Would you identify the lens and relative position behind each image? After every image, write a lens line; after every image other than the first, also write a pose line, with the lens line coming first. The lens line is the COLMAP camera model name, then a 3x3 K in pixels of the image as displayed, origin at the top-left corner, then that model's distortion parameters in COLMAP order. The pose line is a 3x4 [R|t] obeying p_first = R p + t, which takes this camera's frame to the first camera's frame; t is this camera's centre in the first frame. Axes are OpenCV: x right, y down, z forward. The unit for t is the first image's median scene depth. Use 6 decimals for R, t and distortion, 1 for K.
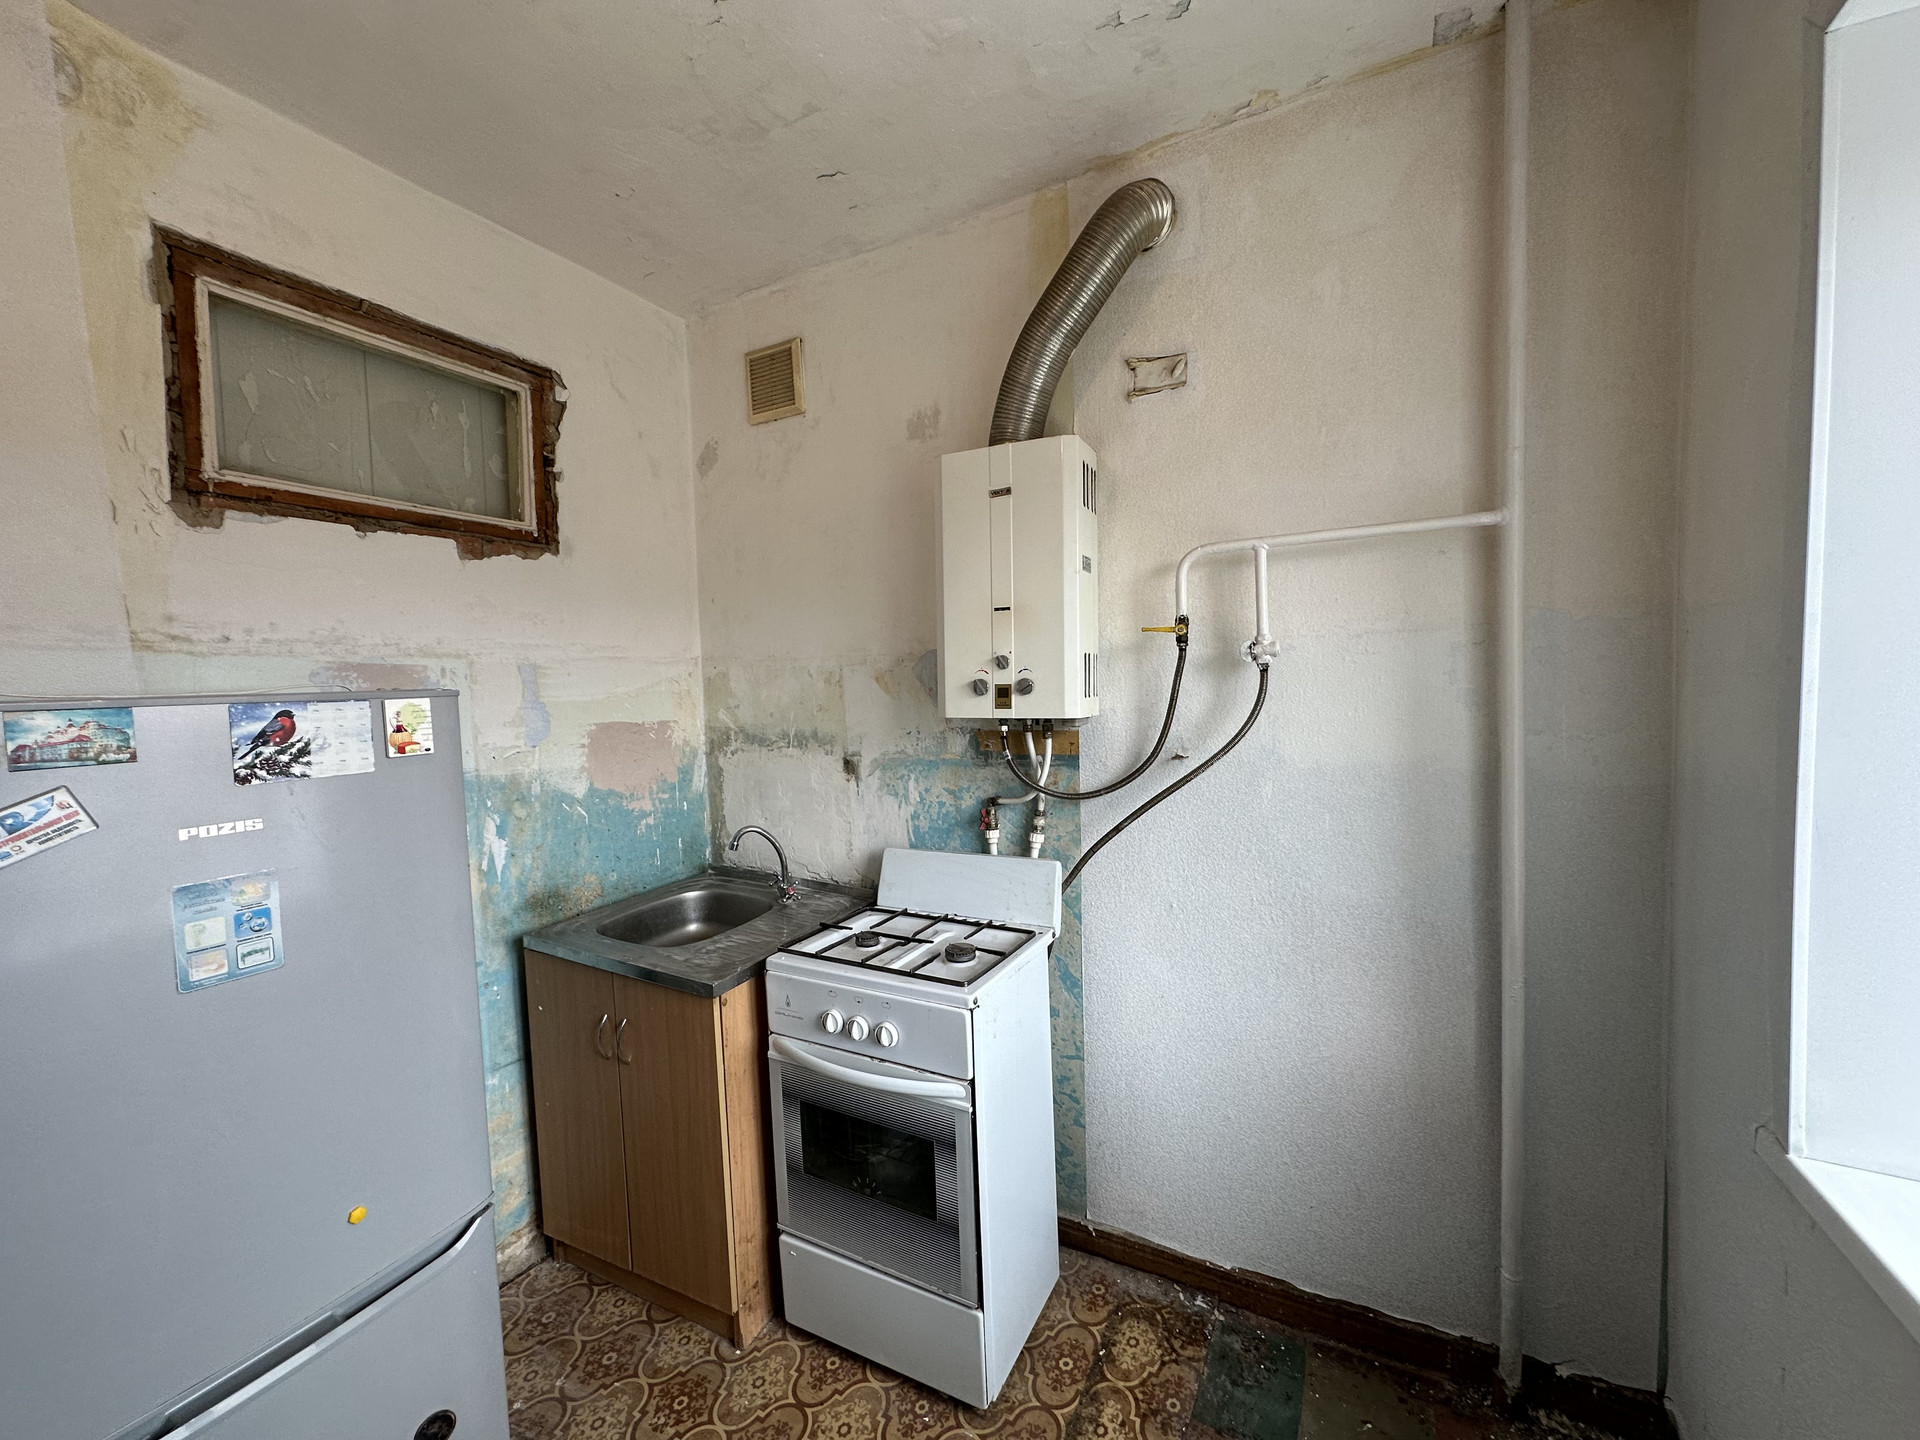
lens RADIAL K [[769.6, 0, 951.7], [0, 769.6, 717.7], [0, 0, 1]] dist [-0.002523, 0.000139]
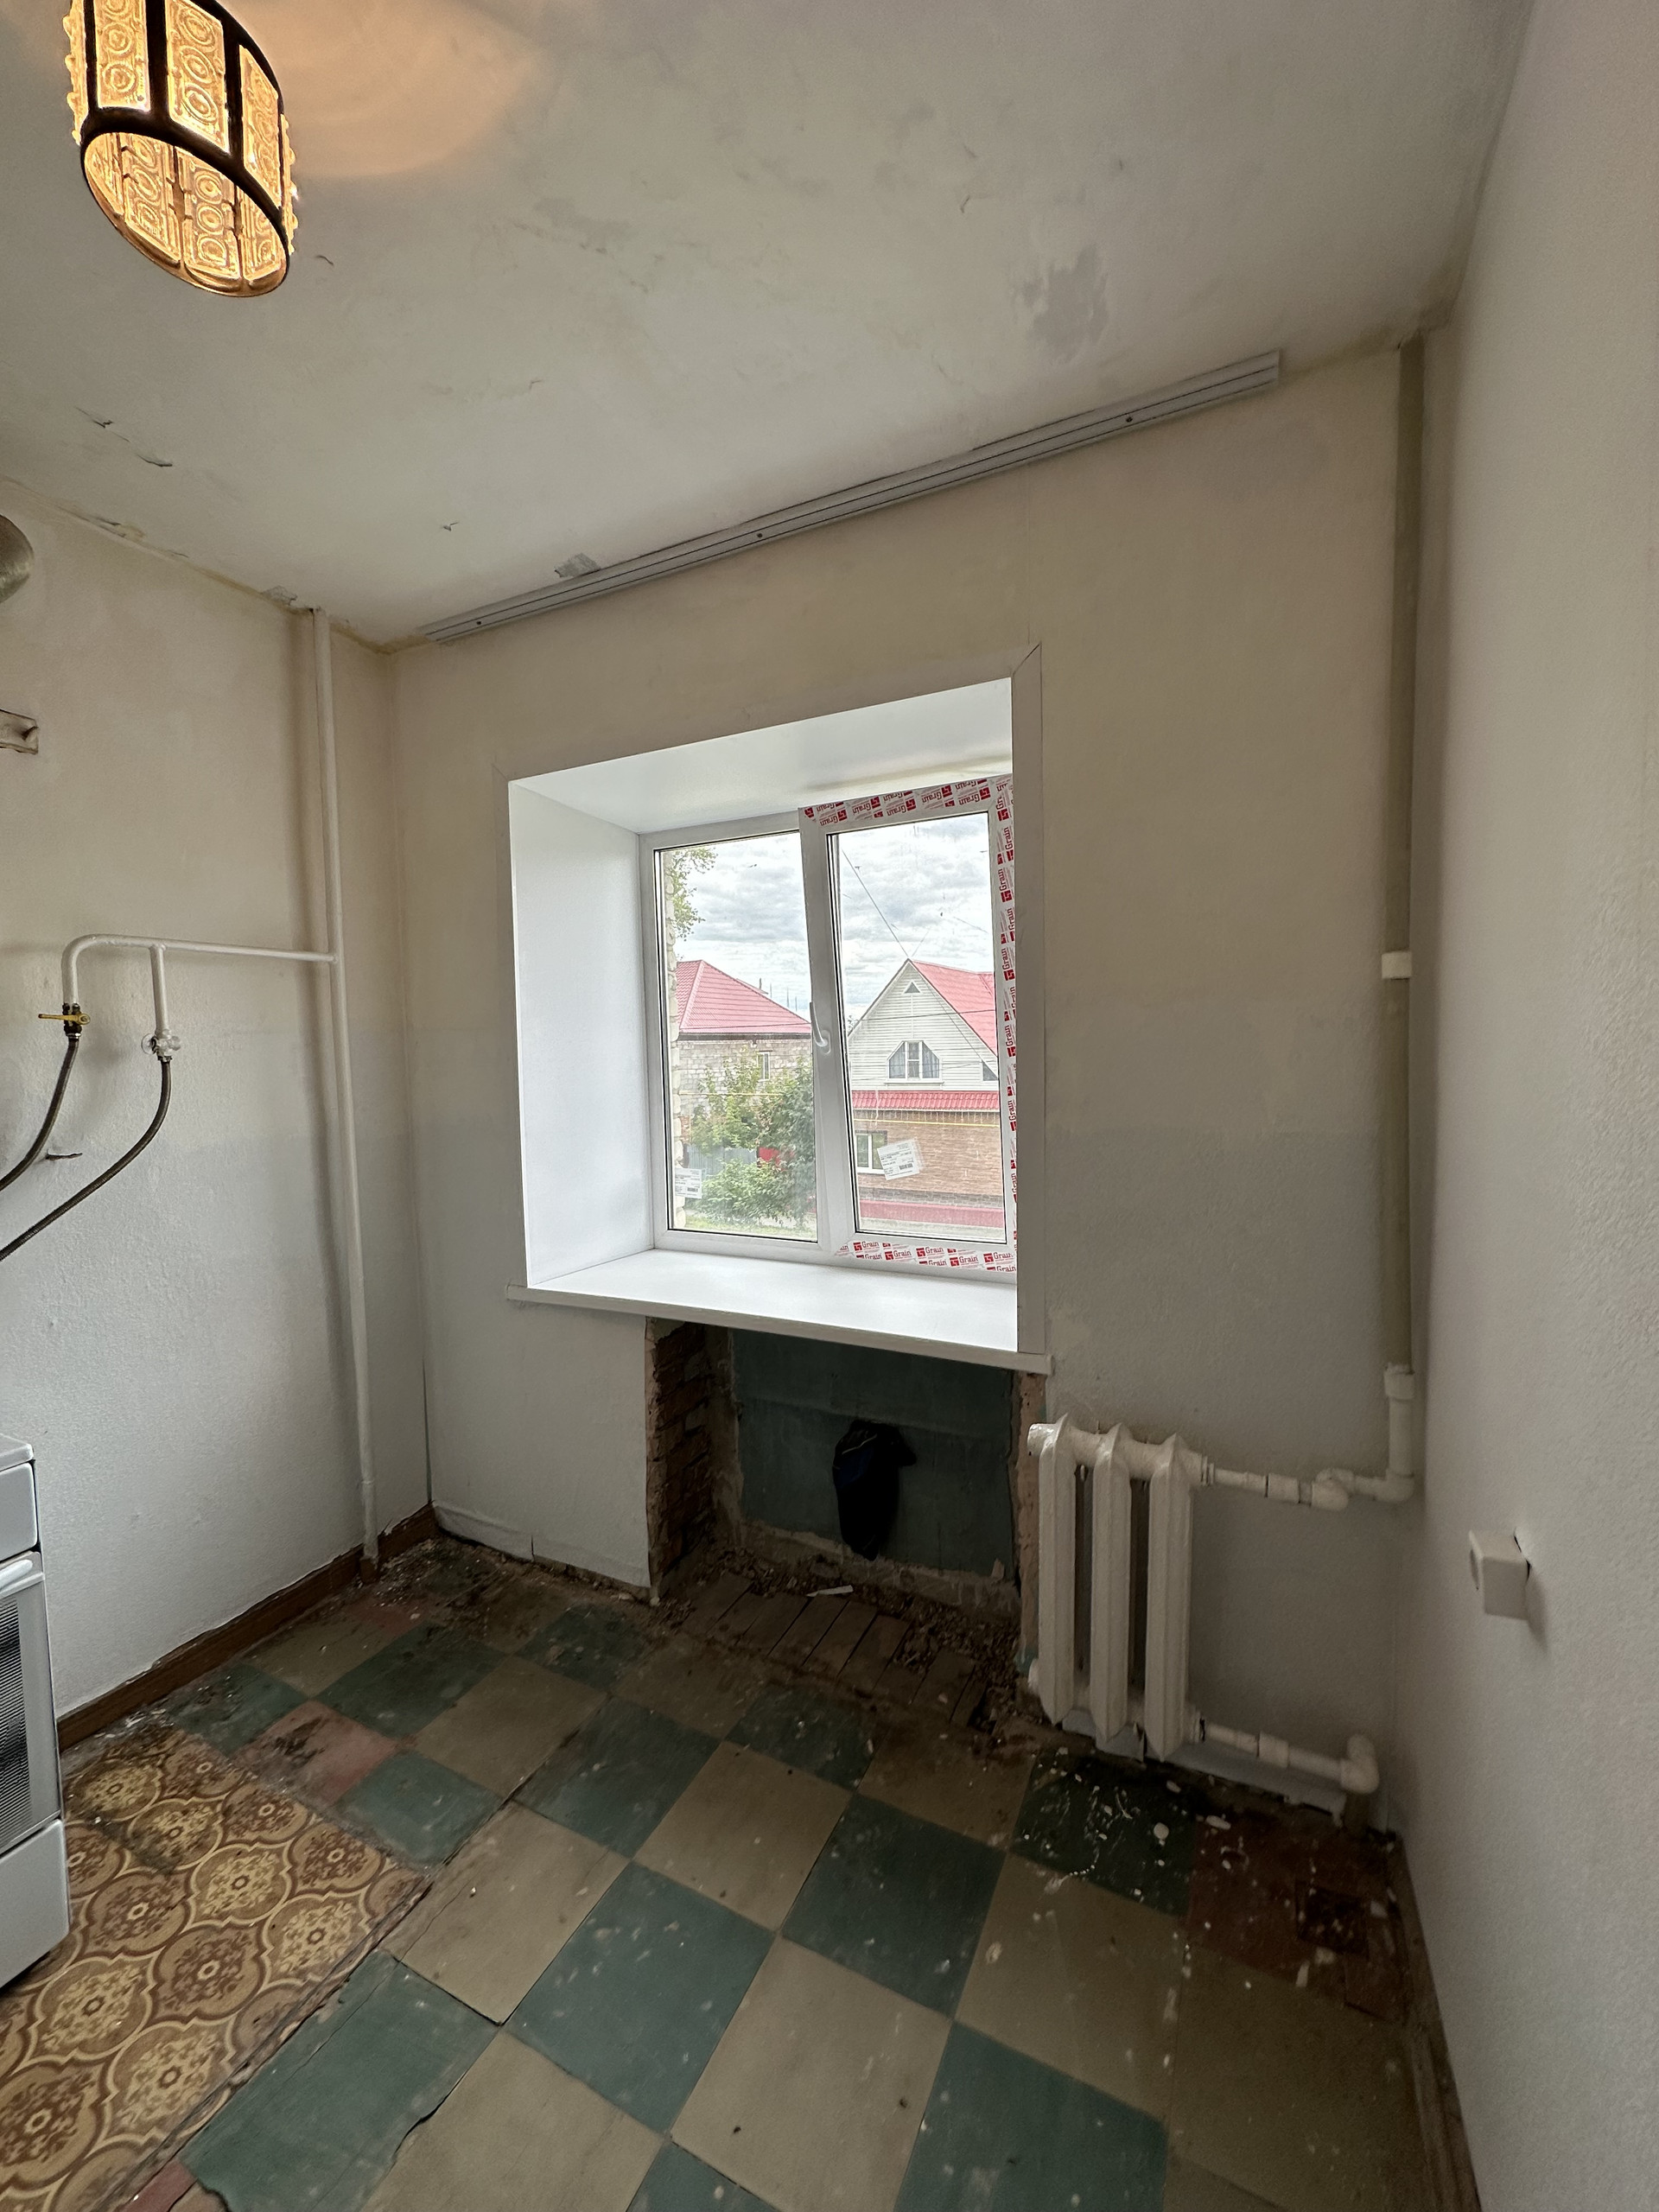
lens RADIAL K [[886.6, 0, 822.9], [0, 886.6, 1107.1], [0, 0, 1]] dist [-0.002523, 0.000139]
pose [[-0.033077, -0.029216, 0.999026, -0.863895], [0.073976, 0.996759, 0.031599, 0.028816], [-0.996711, 0.074949, -0.030808, 0.130931]]
